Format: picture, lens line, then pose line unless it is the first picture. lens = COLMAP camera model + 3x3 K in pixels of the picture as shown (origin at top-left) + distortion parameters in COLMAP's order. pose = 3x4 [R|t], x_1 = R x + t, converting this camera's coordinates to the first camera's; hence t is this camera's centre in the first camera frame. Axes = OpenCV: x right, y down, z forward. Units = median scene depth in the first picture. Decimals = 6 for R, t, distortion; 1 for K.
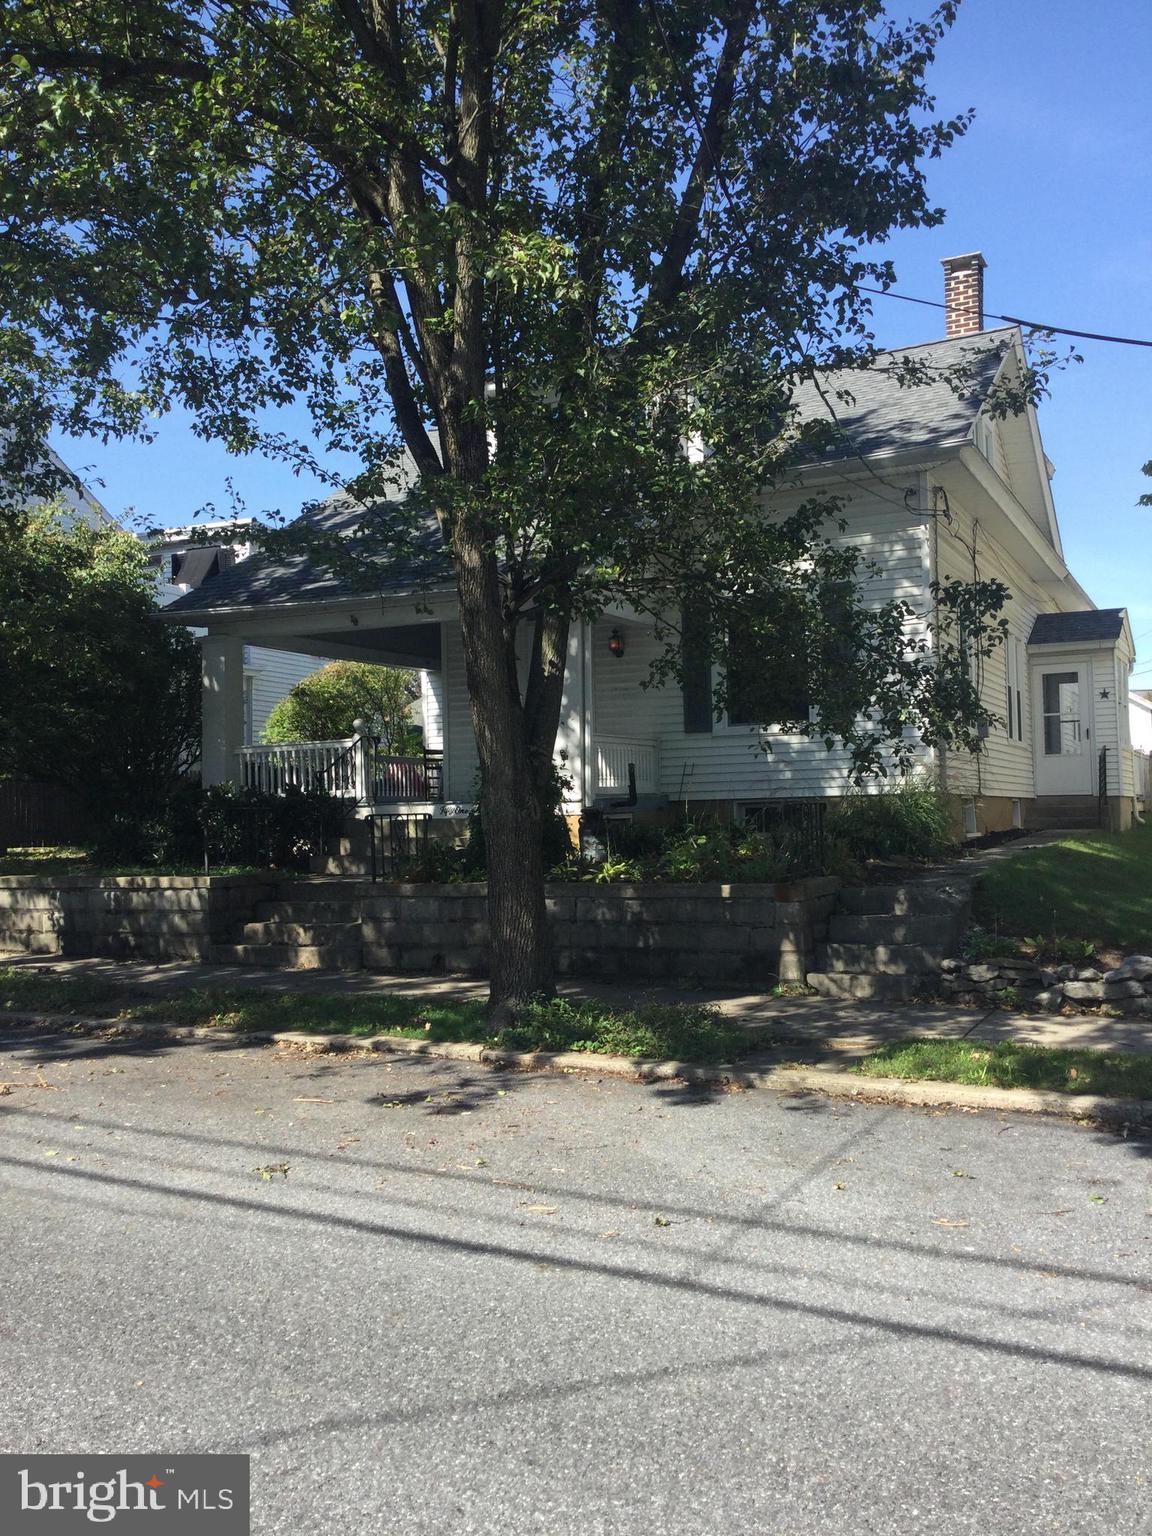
lens RADIAL K [[1381.8, 0, 568.6], [0, 1381.8, 765.9], [0, 0, 1]] dist [0.131456, -0.239486]
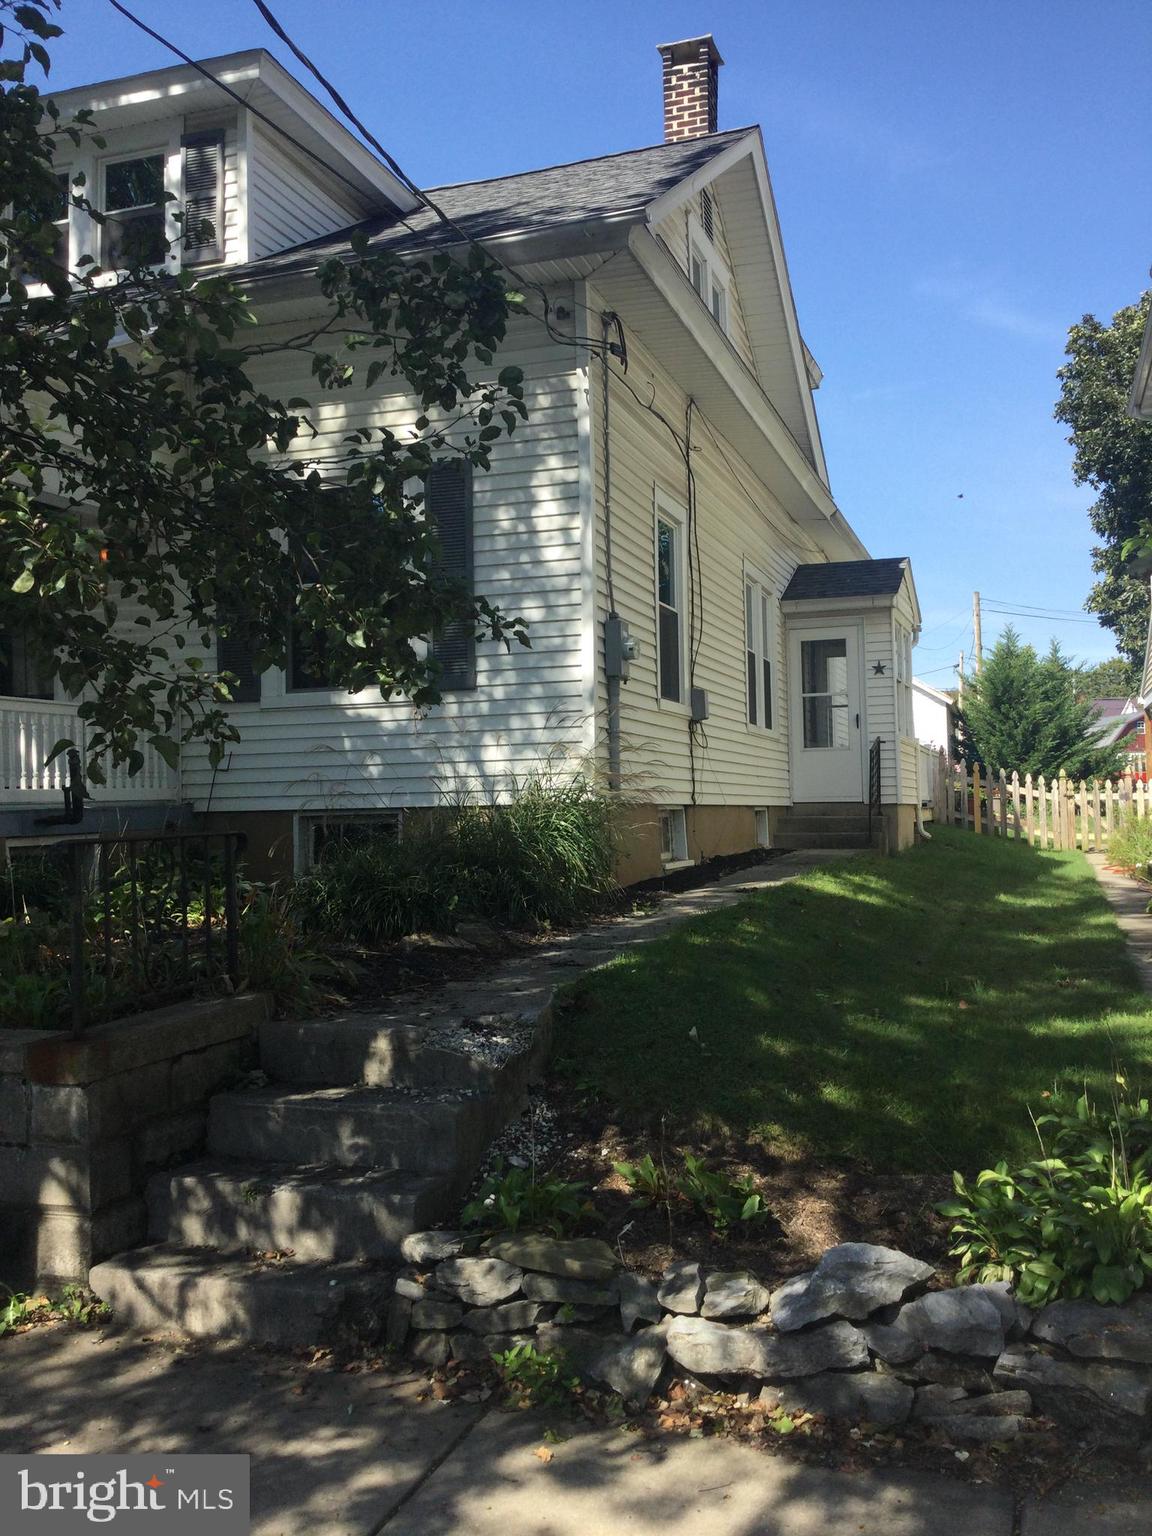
lens RADIAL K [[1381.8, 0, 568.6], [0, 1381.8, 765.9], [0, 0, 1]] dist [0.131456, -0.239486]
pose [[0.992110, 0.005760, 0.125236, 0.151333], [-0.005821, 0.999983, 0.000122, 0.002531], [-0.125233, -0.000850, 0.992127, 0.342573]]
